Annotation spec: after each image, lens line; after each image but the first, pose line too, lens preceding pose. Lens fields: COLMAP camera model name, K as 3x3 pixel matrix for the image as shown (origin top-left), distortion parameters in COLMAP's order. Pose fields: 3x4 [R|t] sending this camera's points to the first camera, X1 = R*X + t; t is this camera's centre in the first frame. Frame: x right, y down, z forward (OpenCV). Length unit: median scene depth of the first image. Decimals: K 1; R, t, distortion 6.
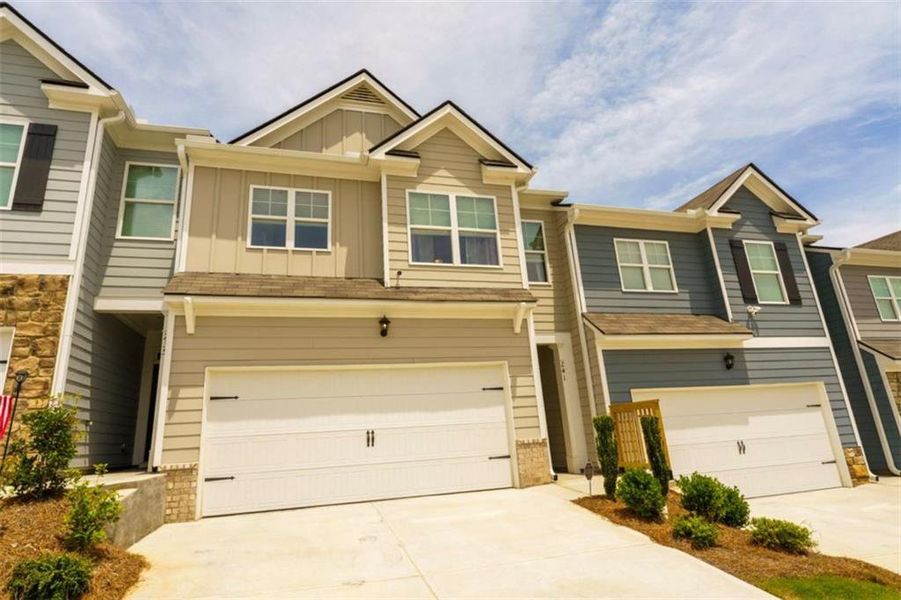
lens RADIAL K [[489.3, 0, 443.2], [0, 489.3, 293.8], [0, 0, 1]] dist [-0.009939, 0.007409]
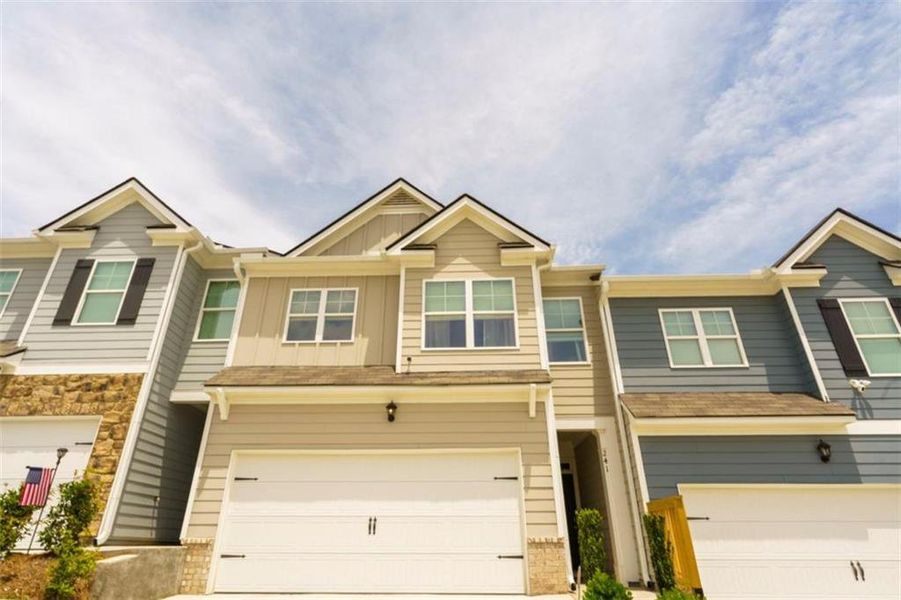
lens RADIAL K [[489.3, 0, 442.0], [0, 489.3, 296.4], [0, 0, 1]] dist [-0.009939, 0.007409]
pose [[0.948172, -0.086626, -0.305723, 0.302016], [0.032019, 0.983272, -0.179305, 0.014949], [0.316141, 0.160223, 0.935085, 0.028189]]
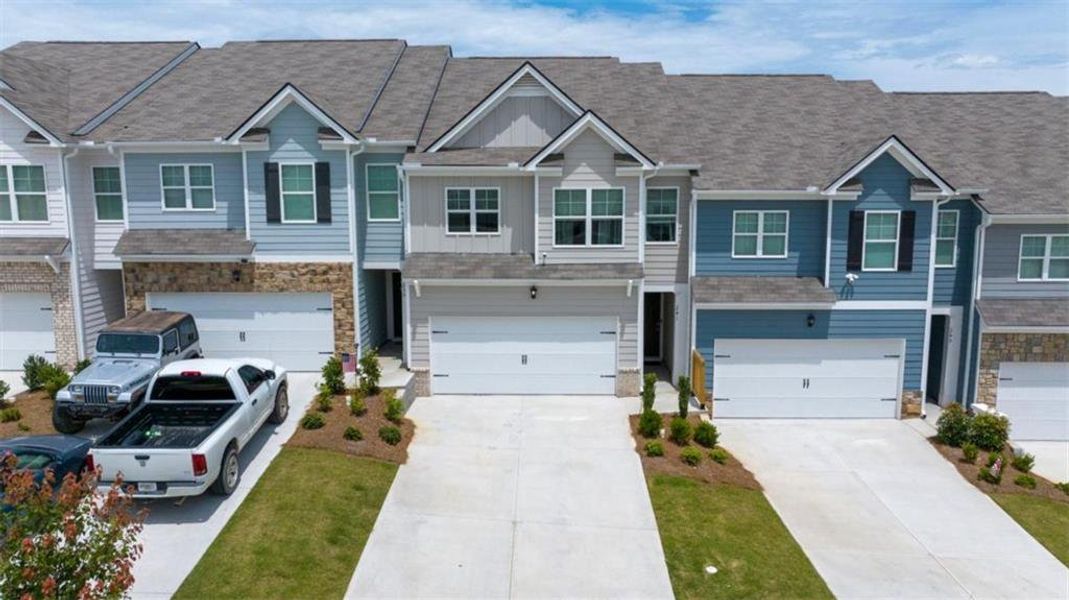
lens RADIAL K [[776.5, 0, 532.0], [0, 776.5, 293.1], [0, 0, 1]] dist [-0.024025, -0.008594]
pose [[0.952987, 0.097569, -0.286874, 0.538569], [0.031319, 0.909954, 0.413524, -0.882013], [0.301389, -0.403067, 0.864119, -1.030869]]
